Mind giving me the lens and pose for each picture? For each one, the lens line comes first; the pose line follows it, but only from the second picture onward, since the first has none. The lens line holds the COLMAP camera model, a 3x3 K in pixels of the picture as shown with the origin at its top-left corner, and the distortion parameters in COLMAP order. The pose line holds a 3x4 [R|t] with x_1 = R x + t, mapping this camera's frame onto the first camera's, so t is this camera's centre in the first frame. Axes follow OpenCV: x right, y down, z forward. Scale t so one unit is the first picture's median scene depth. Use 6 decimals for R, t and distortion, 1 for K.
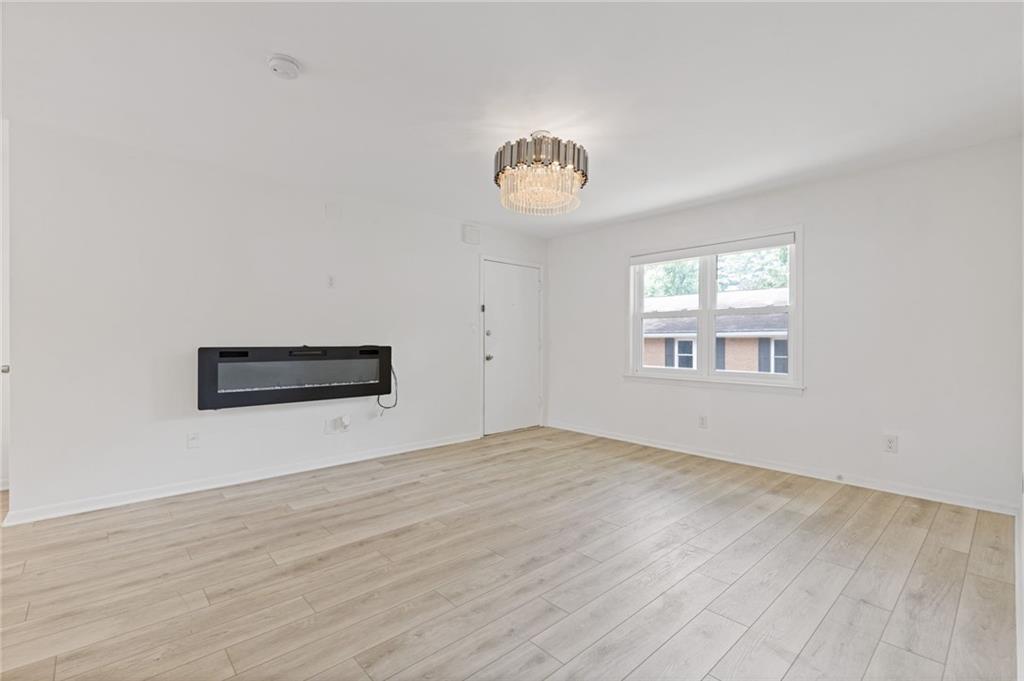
lens RADIAL K [[462.1, 0, 517.3], [0, 462.1, 344.1], [0, 0, 1]] dist [0.013105, -0.000344]
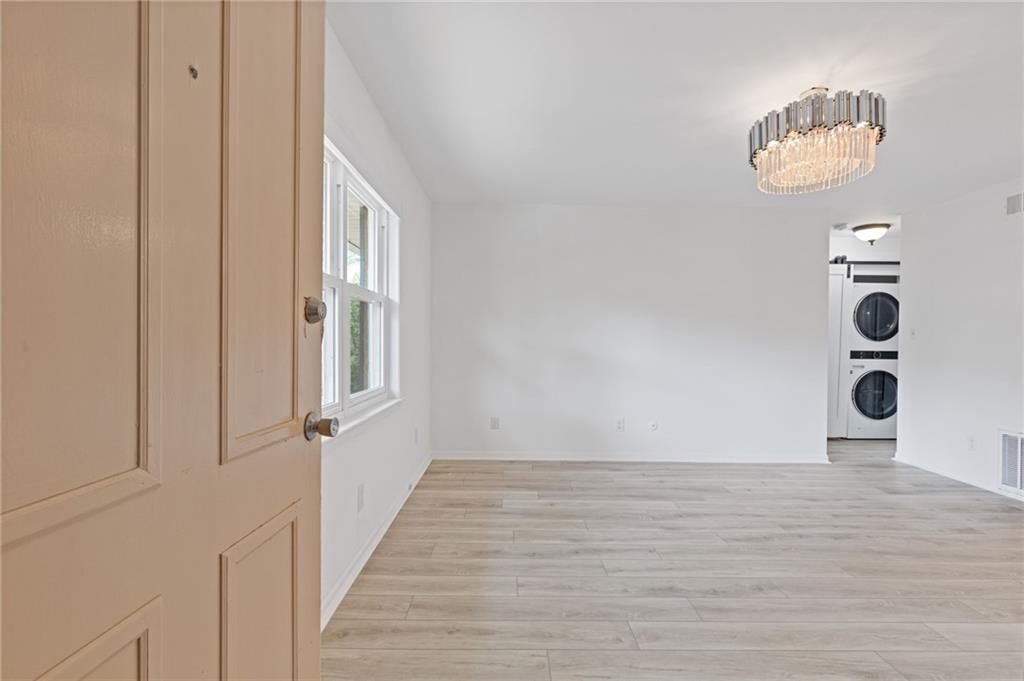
lens RADIAL K [[462.1, 0, 517.3], [0, 462.1, 344.1], [0, 0, 1]] dist [0.013105, -0.000344]
pose [[-0.743823, -0.018555, 0.668119, -0.107489], [-0.012195, 0.999825, 0.014190, -0.021018], [-0.668265, 0.002407, -0.743919, 1.814953]]
